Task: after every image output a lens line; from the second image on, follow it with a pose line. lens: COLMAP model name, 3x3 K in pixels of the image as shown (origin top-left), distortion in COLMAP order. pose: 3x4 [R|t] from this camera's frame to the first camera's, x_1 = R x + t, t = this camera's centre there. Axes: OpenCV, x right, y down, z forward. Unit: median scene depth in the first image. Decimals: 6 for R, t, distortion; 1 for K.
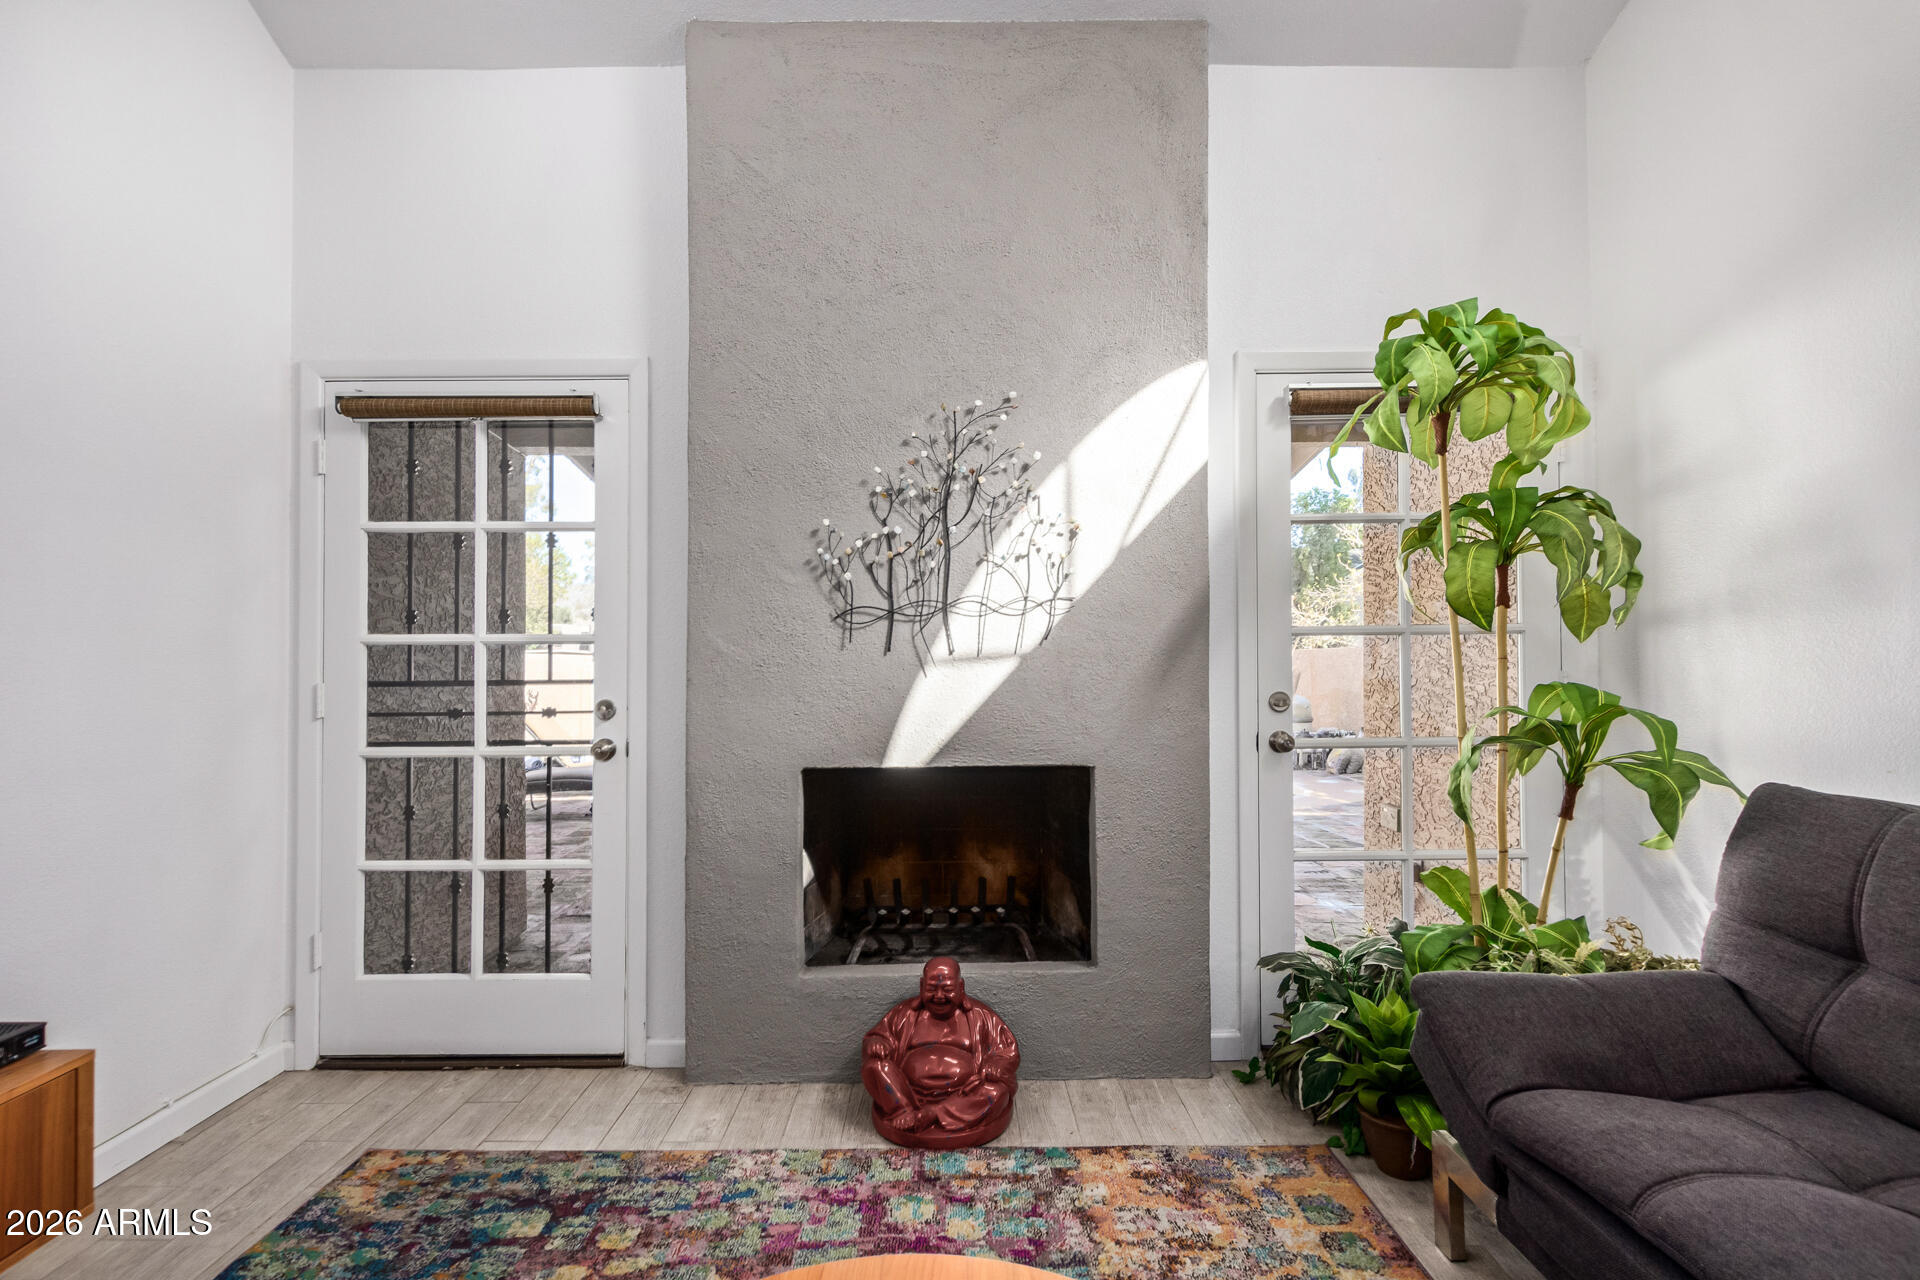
lens RADIAL K [[903.0, 0, 941.8], [0, 903.0, 642.4], [0, 0, 1]] dist [0.005248, -0.000005]
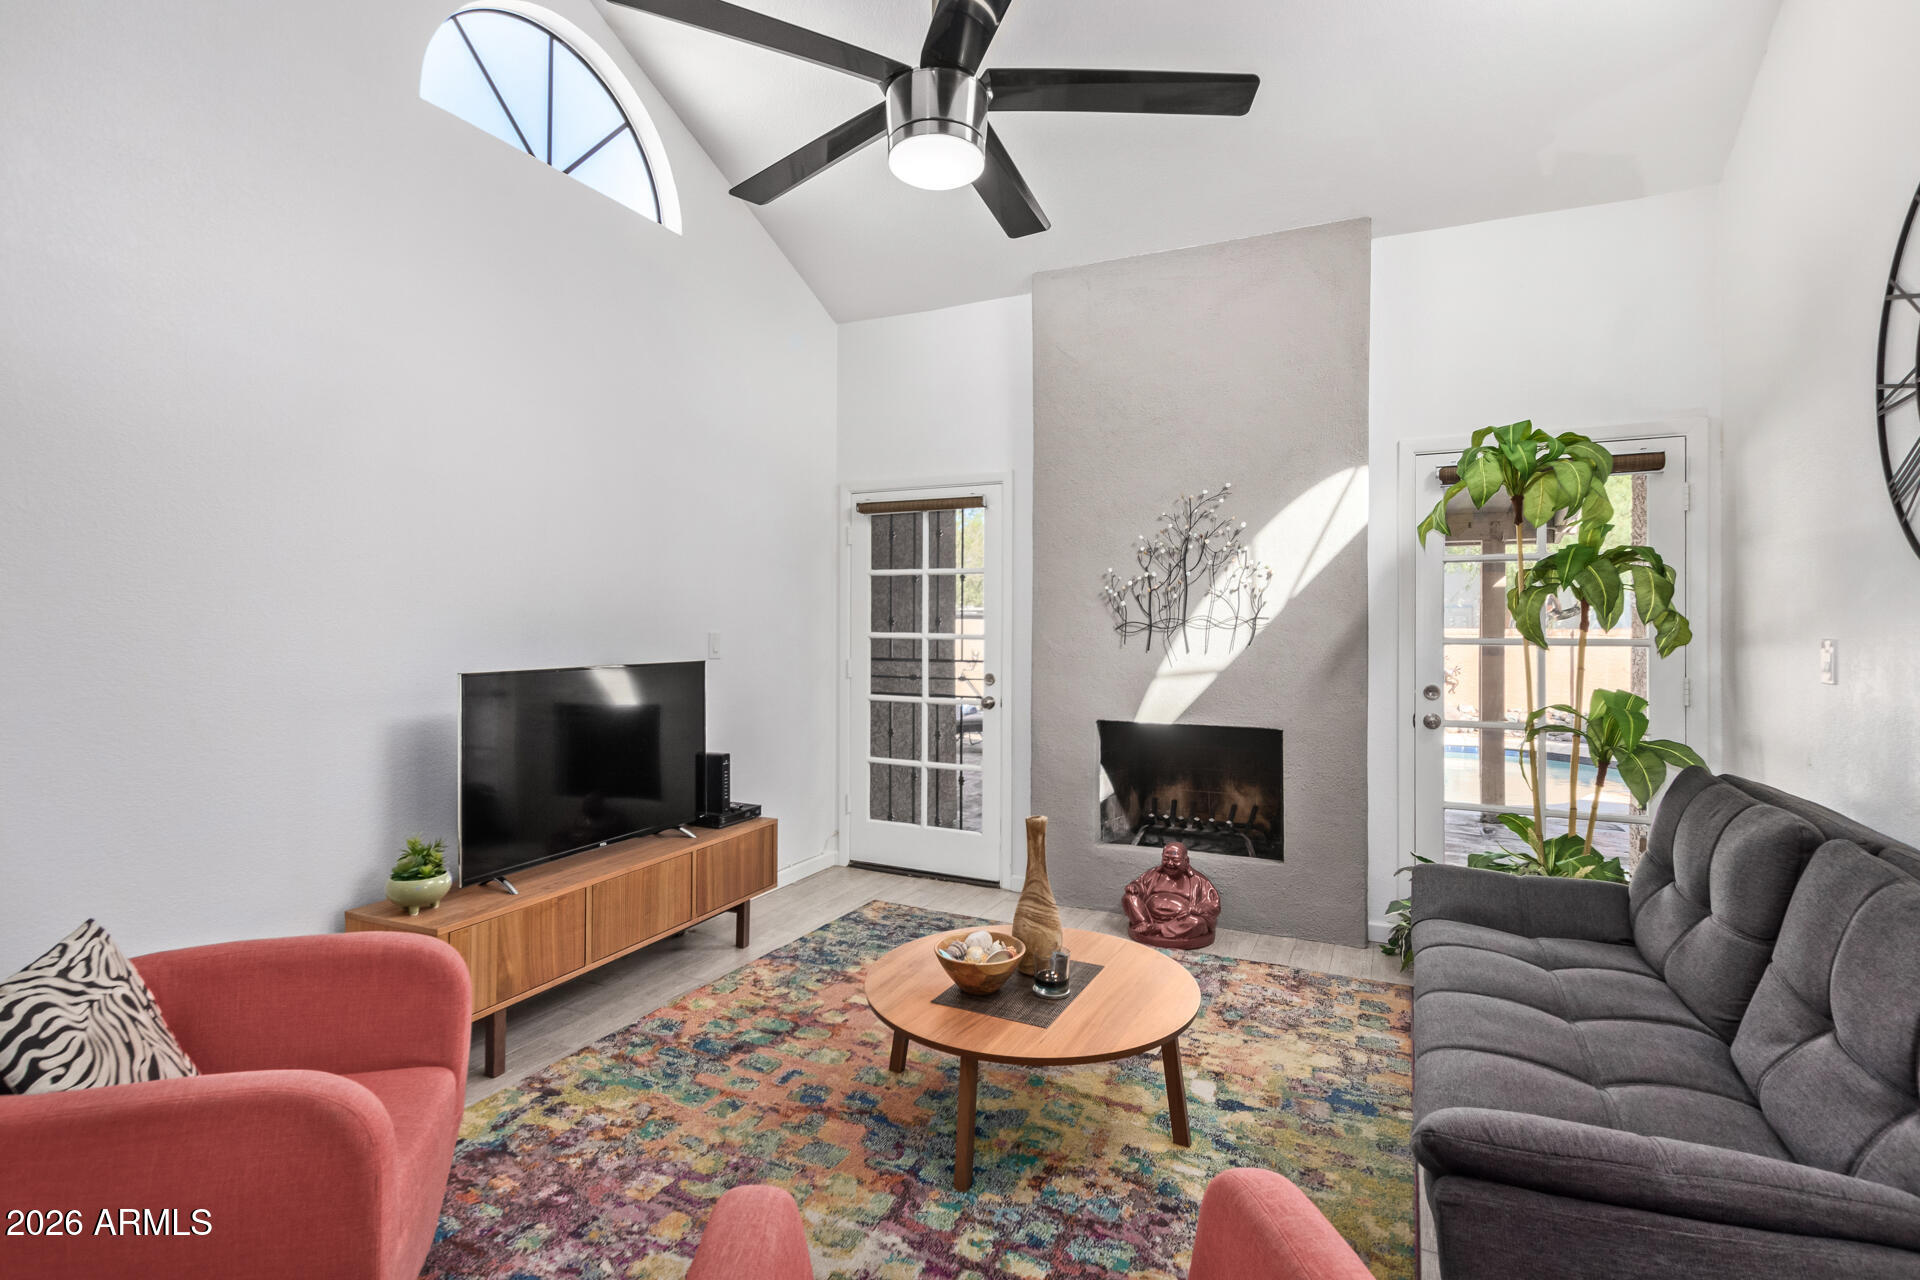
lens RADIAL K [[863.3, 0, 936.1], [0, 863.3, 578.1], [0, 0, 1]] dist [0.003186, 0.000386]
pose [[0.888854, -0.016023, -0.457910, 0.310348], [0.002512, 0.999544, -0.030099, -0.072627], [0.458184, 0.025603, 0.888489, -0.541304]]
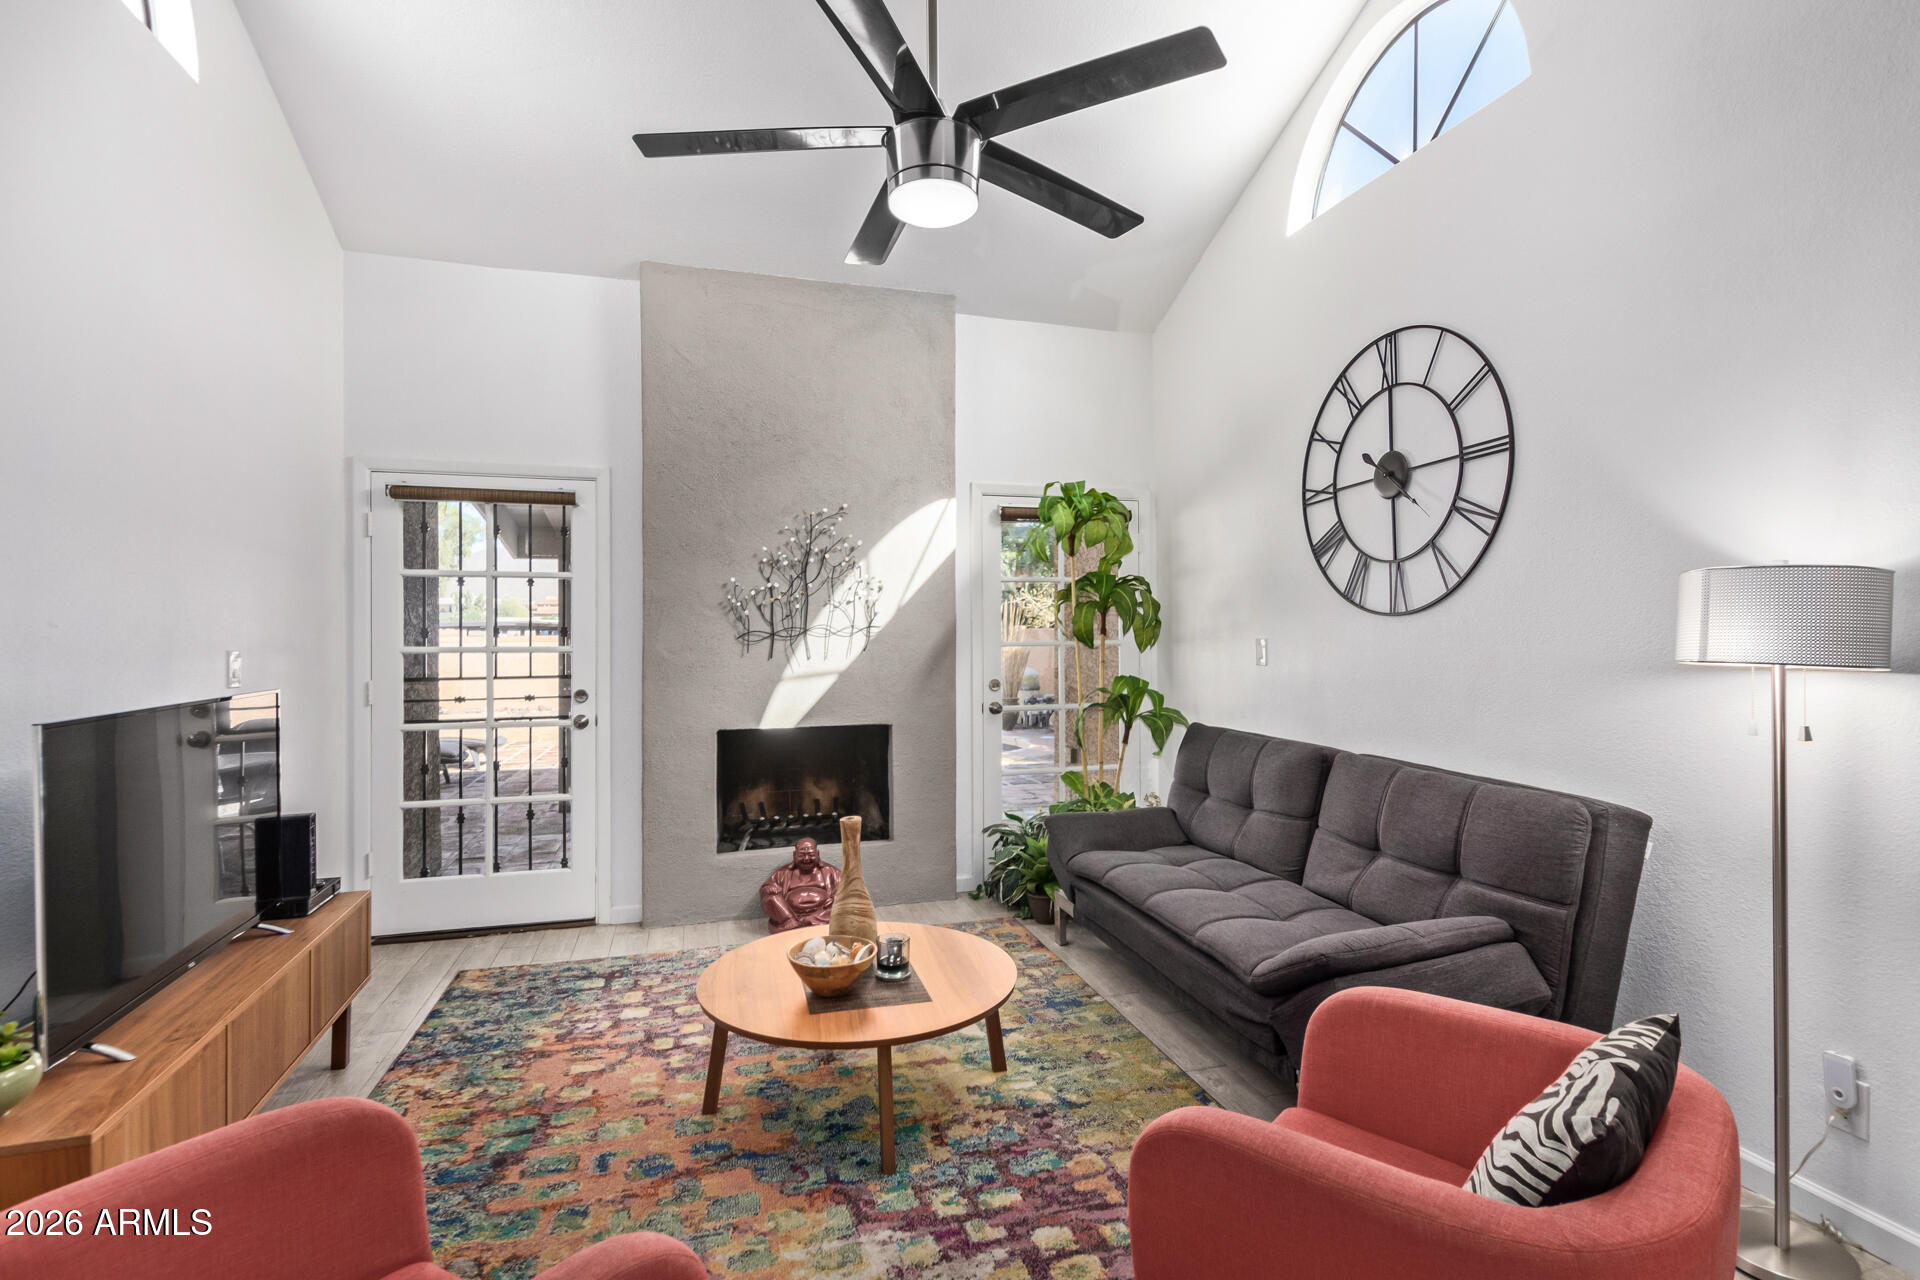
lens RADIAL K [[894.2, 0, 906.8], [0, 894.2, 576.5], [0, 0, 1]] dist [0.000463, -0.000073]
pose [[0.974239, 0.011950, 0.225201, -0.187580], [-0.003095, 0.999210, -0.039632, -0.075444], [-0.225496, 0.037914, 0.973506, -0.665462]]
